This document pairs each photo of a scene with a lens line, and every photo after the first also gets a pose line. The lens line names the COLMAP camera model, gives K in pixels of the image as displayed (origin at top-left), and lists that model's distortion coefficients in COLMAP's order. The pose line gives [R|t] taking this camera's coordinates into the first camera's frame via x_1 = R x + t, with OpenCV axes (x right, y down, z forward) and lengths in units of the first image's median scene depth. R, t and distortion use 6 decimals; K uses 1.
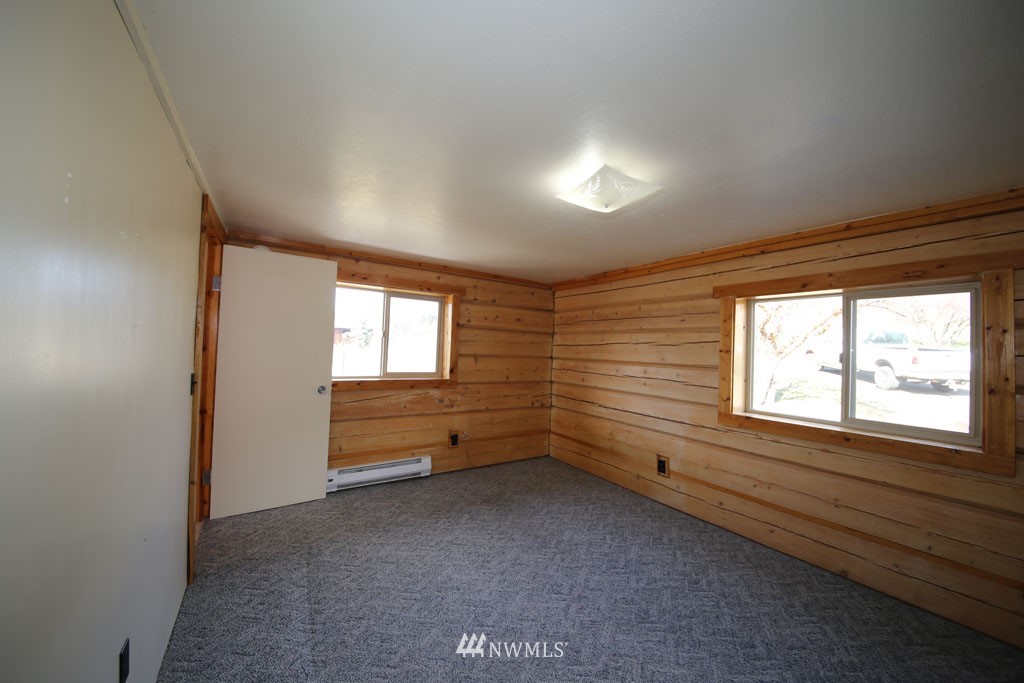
lens RADIAL K [[357.6, 0, 512.0], [0, 357.6, 341.5], [0, 0, 1]] dist [0.020106, -0.019140]
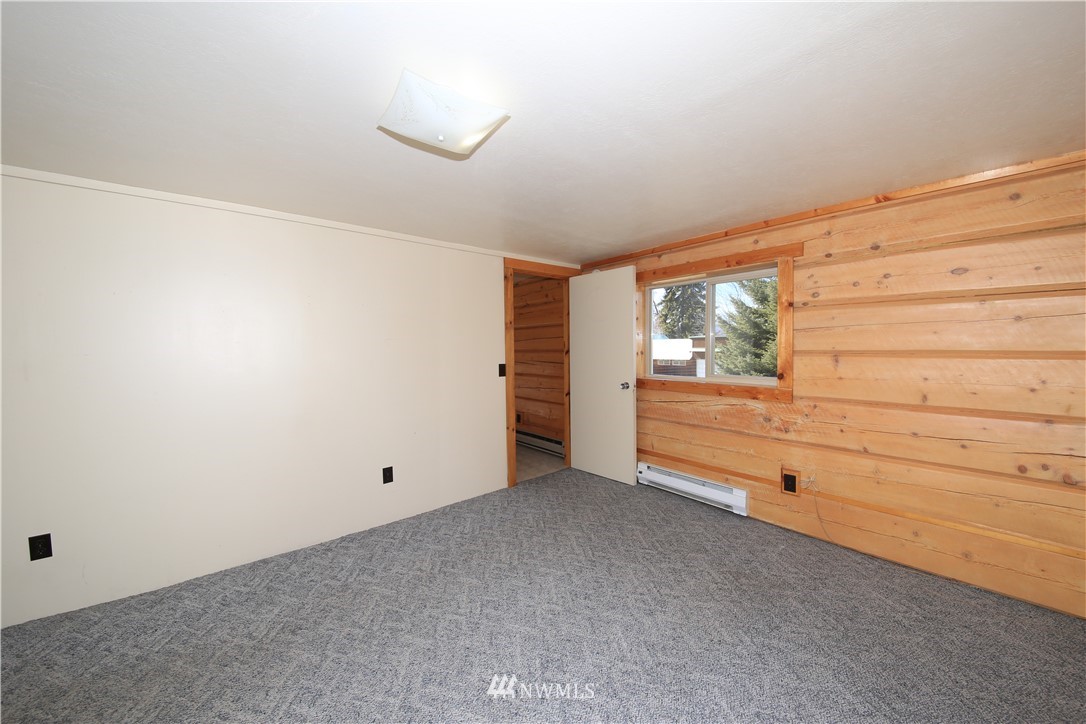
lens RADIAL K [[379.3, 0, 543.0], [0, 379.3, 362.0], [0, 0, 1]] dist [0.020106, -0.019140]
pose [[0.125473, 0.002073, -0.992095, 0.497622], [0.036352, 0.999317, 0.006686, 0.036797], [0.991431, -0.036903, 0.125312, 0.507388]]
